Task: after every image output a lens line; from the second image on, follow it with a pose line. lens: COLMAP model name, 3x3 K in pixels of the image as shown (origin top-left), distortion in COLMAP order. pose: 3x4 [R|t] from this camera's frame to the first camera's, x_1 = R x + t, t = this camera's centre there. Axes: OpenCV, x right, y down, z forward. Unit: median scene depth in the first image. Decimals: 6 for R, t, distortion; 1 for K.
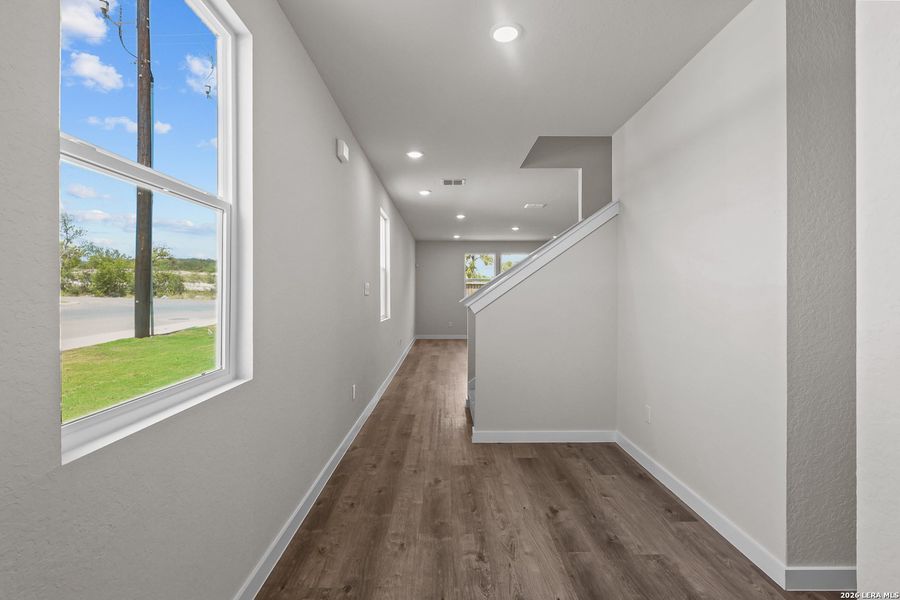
lens RADIAL K [[410.8, 0, 449.3], [0, 410.8, 293.7], [0, 0, 1]] dist [-0.019509, 0.000383]
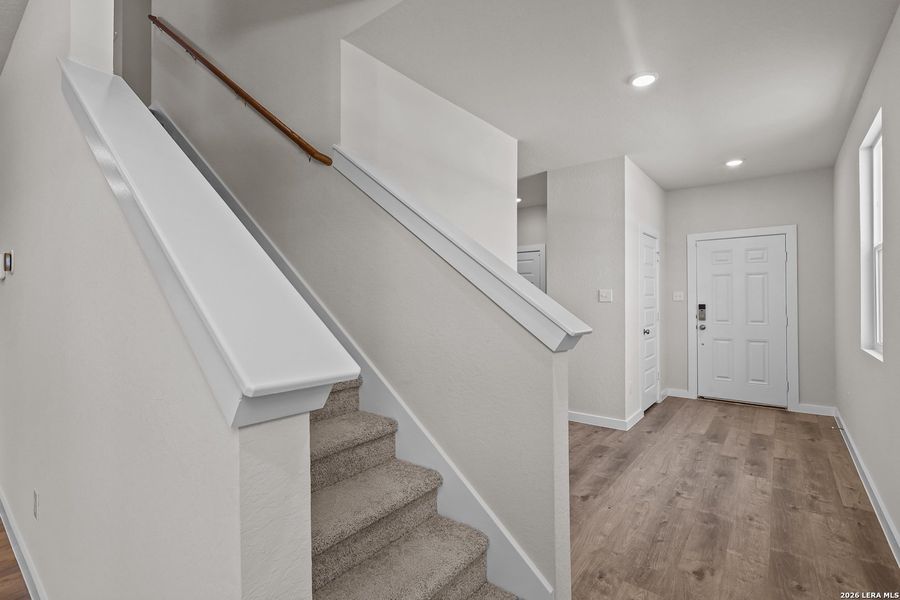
lens RADIAL K [[410.8, 0, 436.3], [0, 410.8, 295.8], [0, 0, 1]] dist [-0.019509, 0.000383]
pose [[-0.758955, 0.012306, 0.651027, -0.172641], [0.009355, 0.999924, -0.007995, -0.010222], [-0.651076, 0.000023, -0.759012, 2.204630]]
